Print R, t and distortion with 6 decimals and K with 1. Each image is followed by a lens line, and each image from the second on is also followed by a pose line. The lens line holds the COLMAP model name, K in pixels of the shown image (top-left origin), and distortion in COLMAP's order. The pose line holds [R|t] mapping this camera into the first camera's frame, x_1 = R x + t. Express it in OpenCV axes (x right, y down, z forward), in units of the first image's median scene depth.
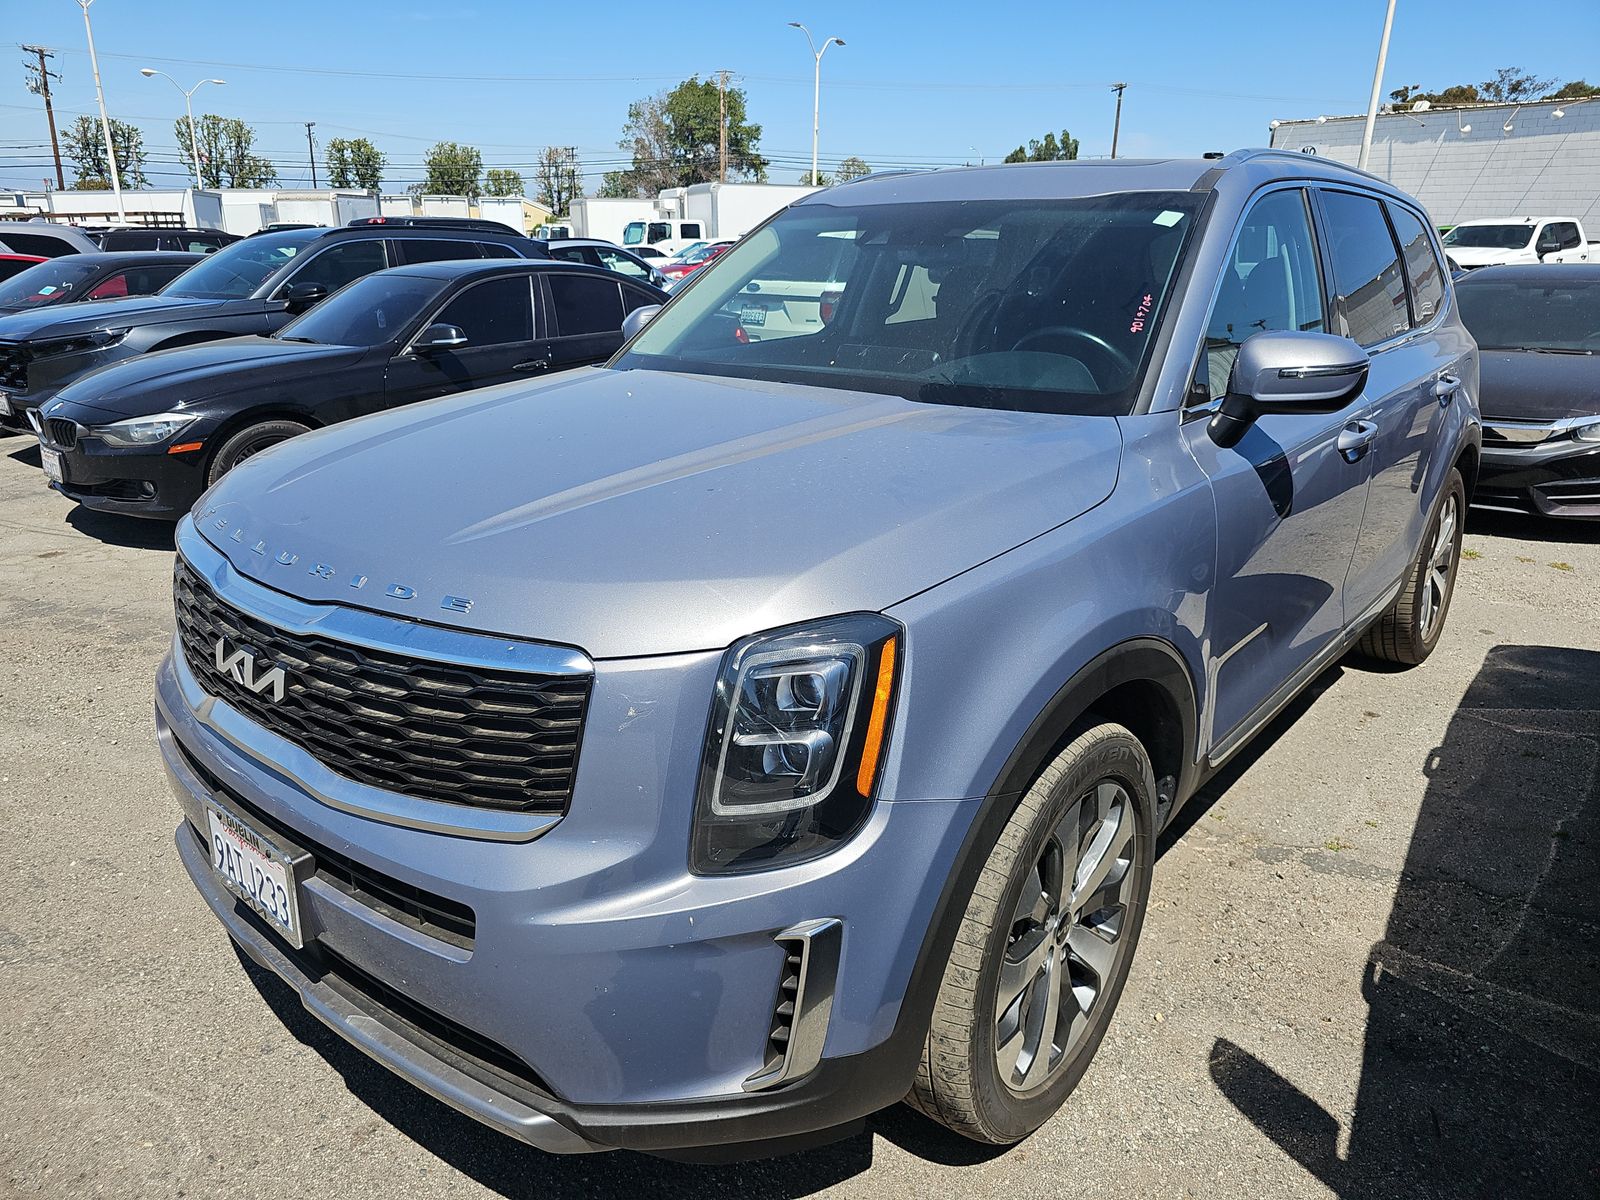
lens RADIAL K [[1076.6, 0, 800.0], [0, 1076.6, 600.0], [0, 0, 1]] dist [-0.002867, -0.004462]
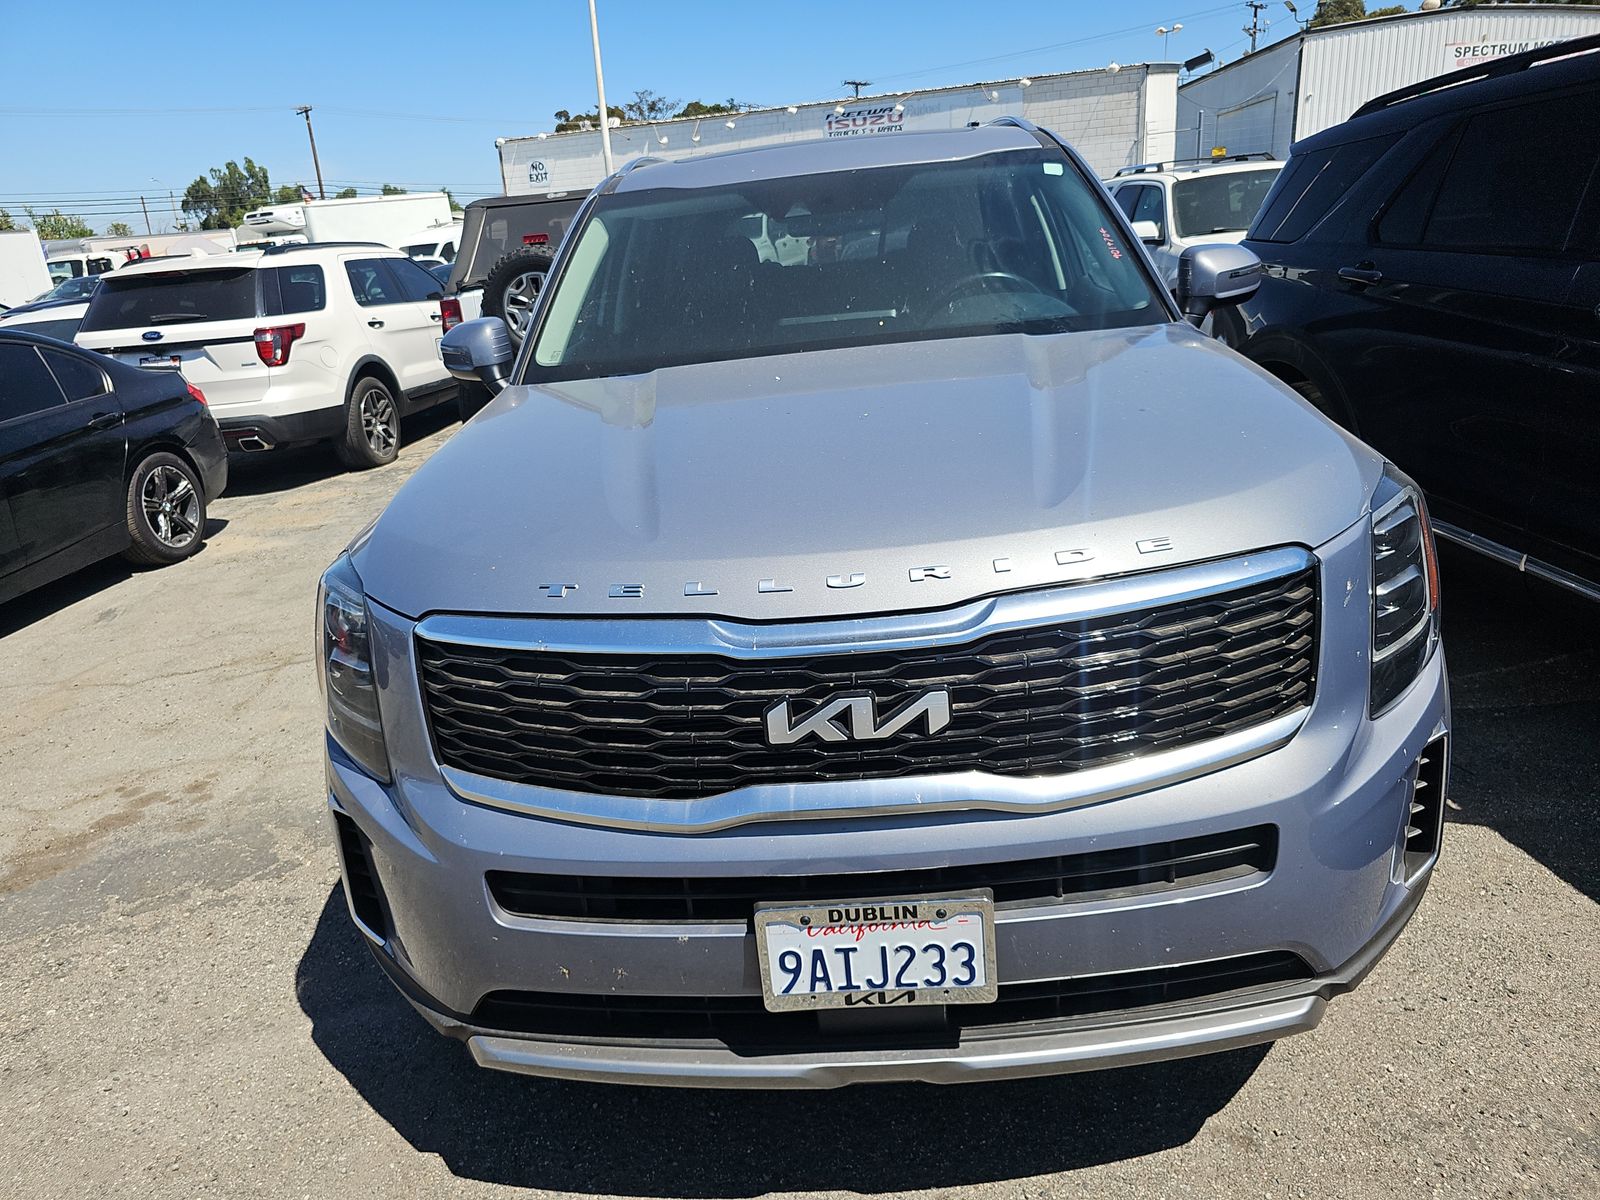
lens RADIAL K [[1057.9, 0, 800.0], [0, 1057.9, 600.0], [0, 0, 1]] dist [0.004586, 0.001401]
pose [[0.782269, -0.268963, 0.561885, -0.970290], [0.276004, 0.958269, 0.074444, -0.093918], [-0.558460, 0.096848, 0.823859, 0.342953]]
